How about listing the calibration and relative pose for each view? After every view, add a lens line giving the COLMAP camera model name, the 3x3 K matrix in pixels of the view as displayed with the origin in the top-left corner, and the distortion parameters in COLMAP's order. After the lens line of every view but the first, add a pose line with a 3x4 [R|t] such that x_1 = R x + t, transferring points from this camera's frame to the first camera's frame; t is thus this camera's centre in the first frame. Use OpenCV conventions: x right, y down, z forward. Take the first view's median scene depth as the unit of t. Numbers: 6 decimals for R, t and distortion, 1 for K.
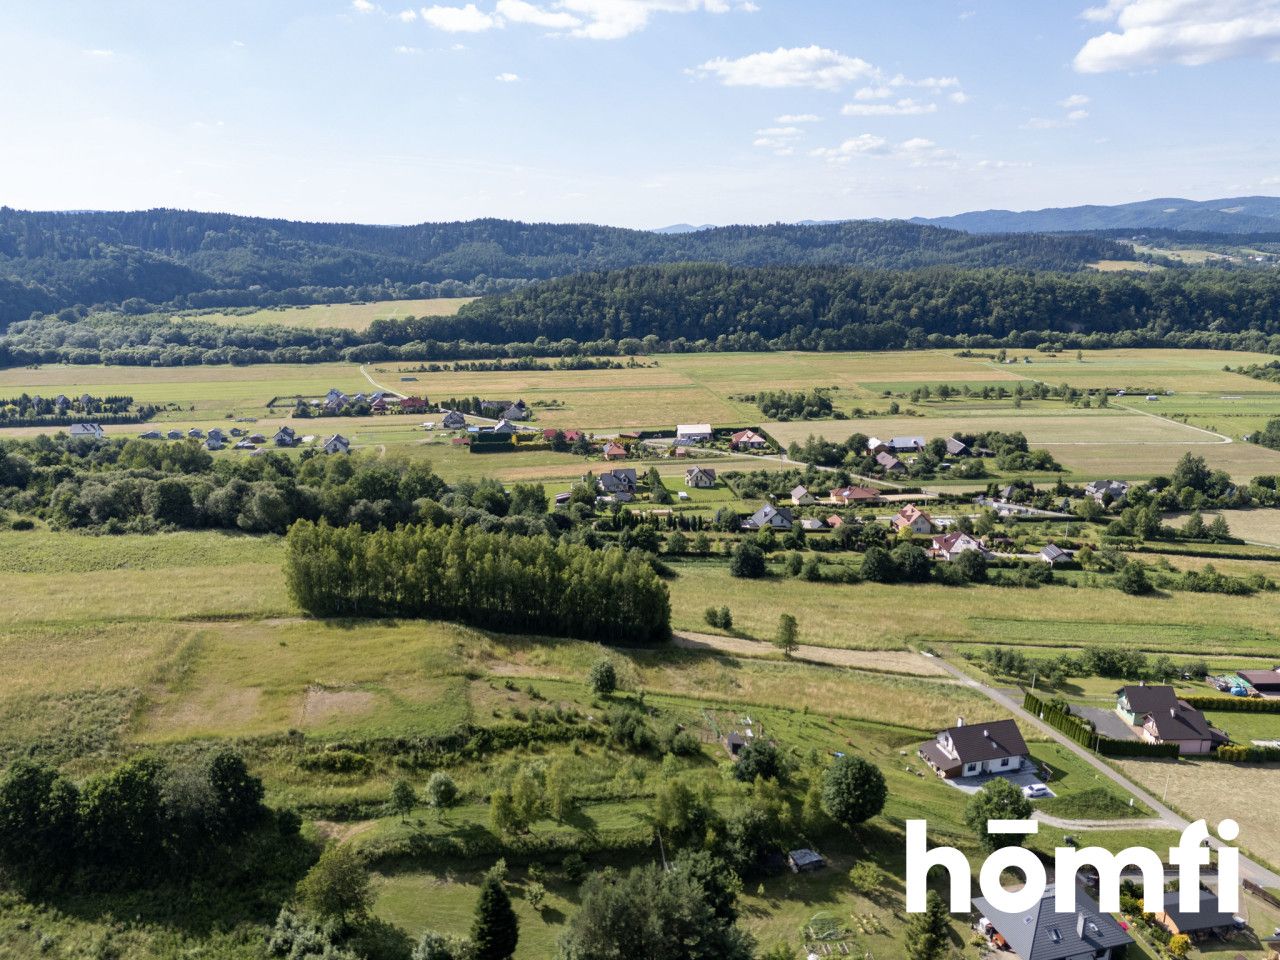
lens RADIAL K [[936.7, 0, 641.4], [0, 936.7, 485.8], [0, 0, 1]] dist [0.074167, -0.078210]
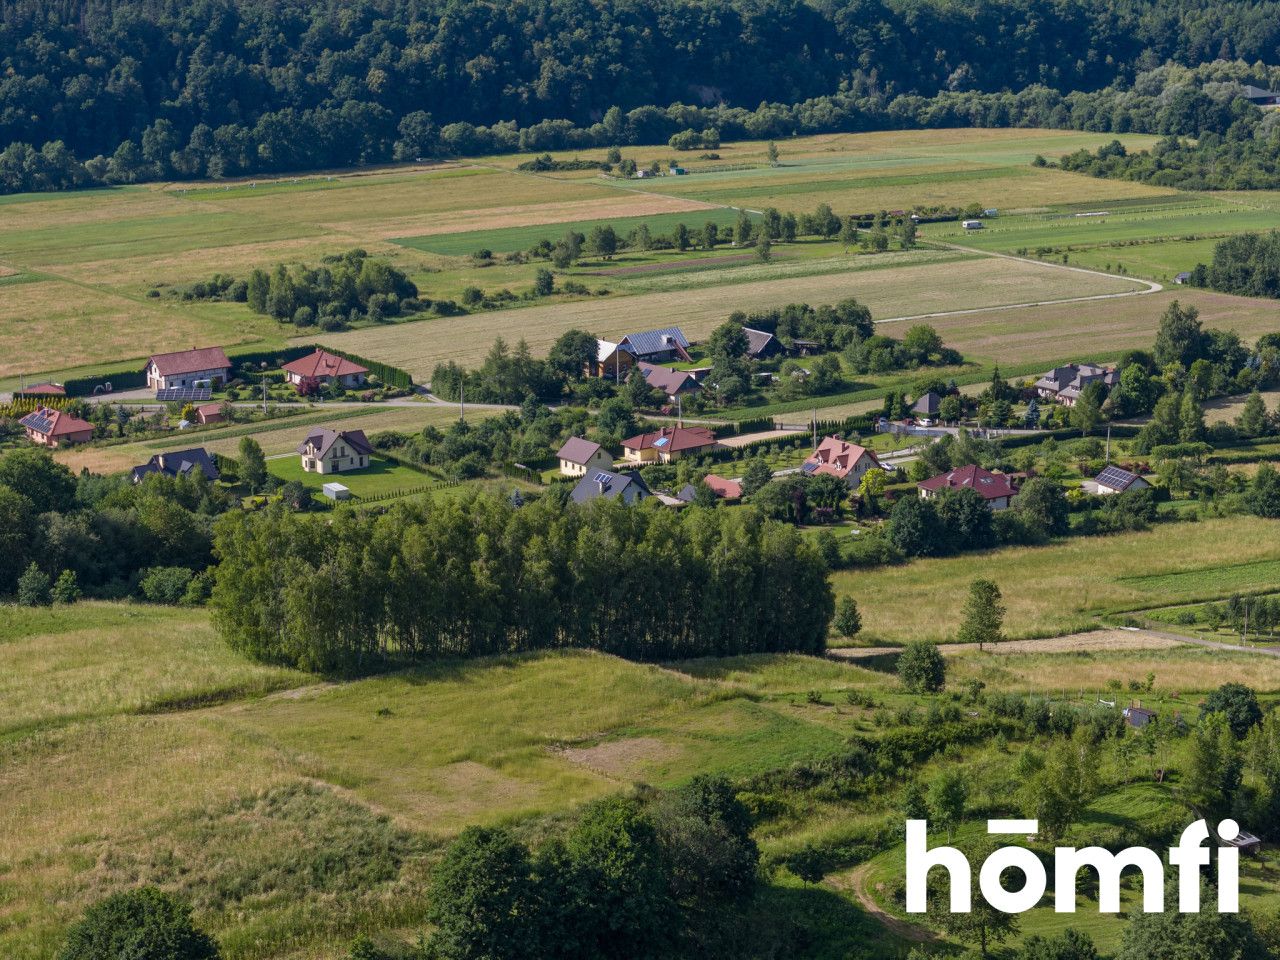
lens RADIAL K [[2561.6, 0, 674.1], [0, 2561.6, 479.1], [0, 0, 1]] dist [-0.271855, 1.688731]
pose [[0.873803, -0.120061, 0.471225, -0.289335], [0.133394, 0.991050, 0.005149, 0.015228], [-0.467626, 0.058359, 0.881998, -0.123198]]
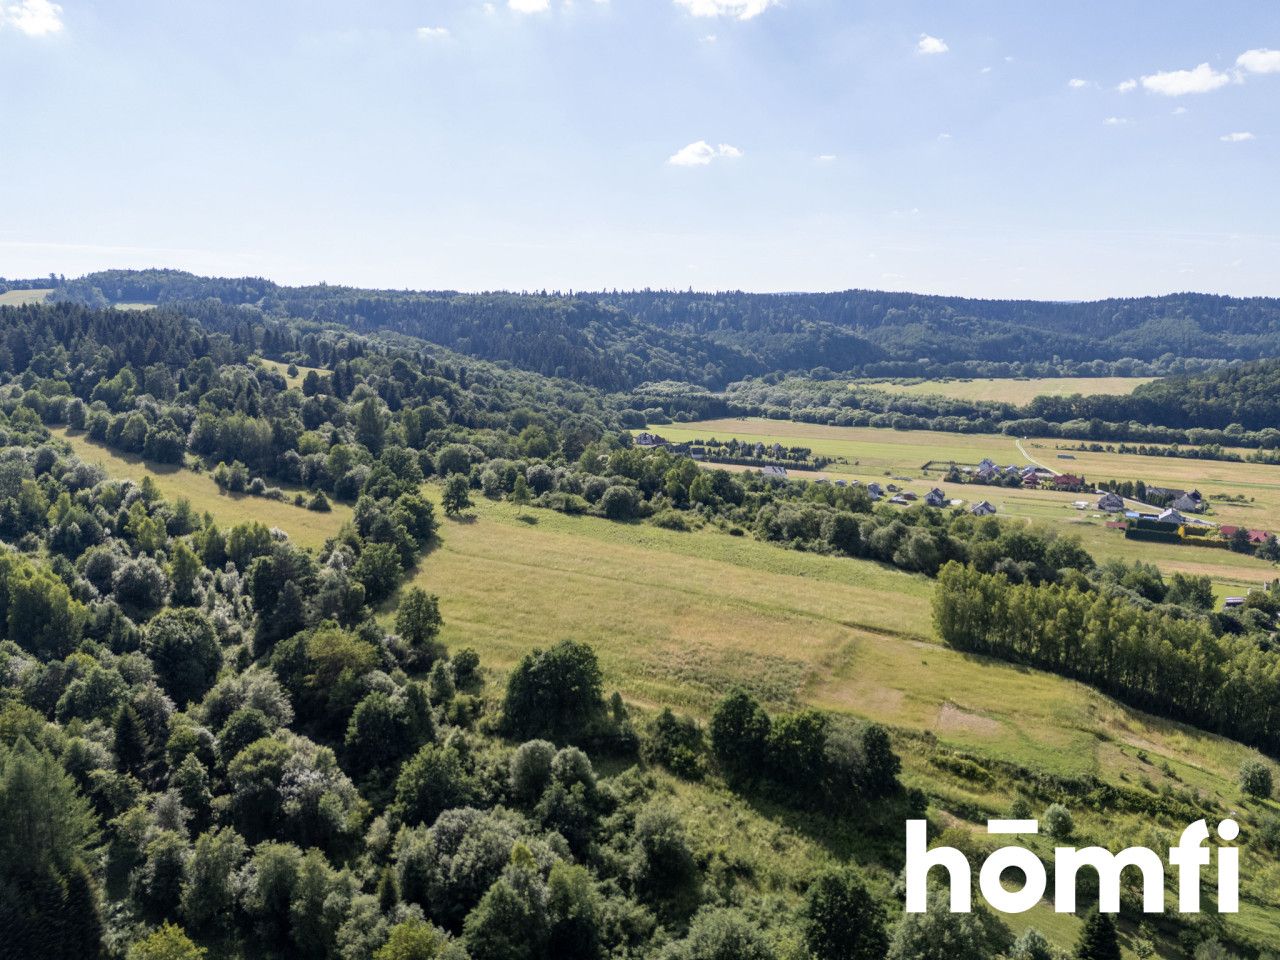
lens RADIAL K [[936.7, 0, 641.4], [0, 936.7, 485.8], [0, 0, 1]] dist [0.074167, -0.078210]
pose [[0.786334, 0.118443, -0.606342, 0.005587], [-0.164755, 0.986110, -0.021035, 0.011653], [0.595428, 0.116439, 0.794926, -0.041463]]
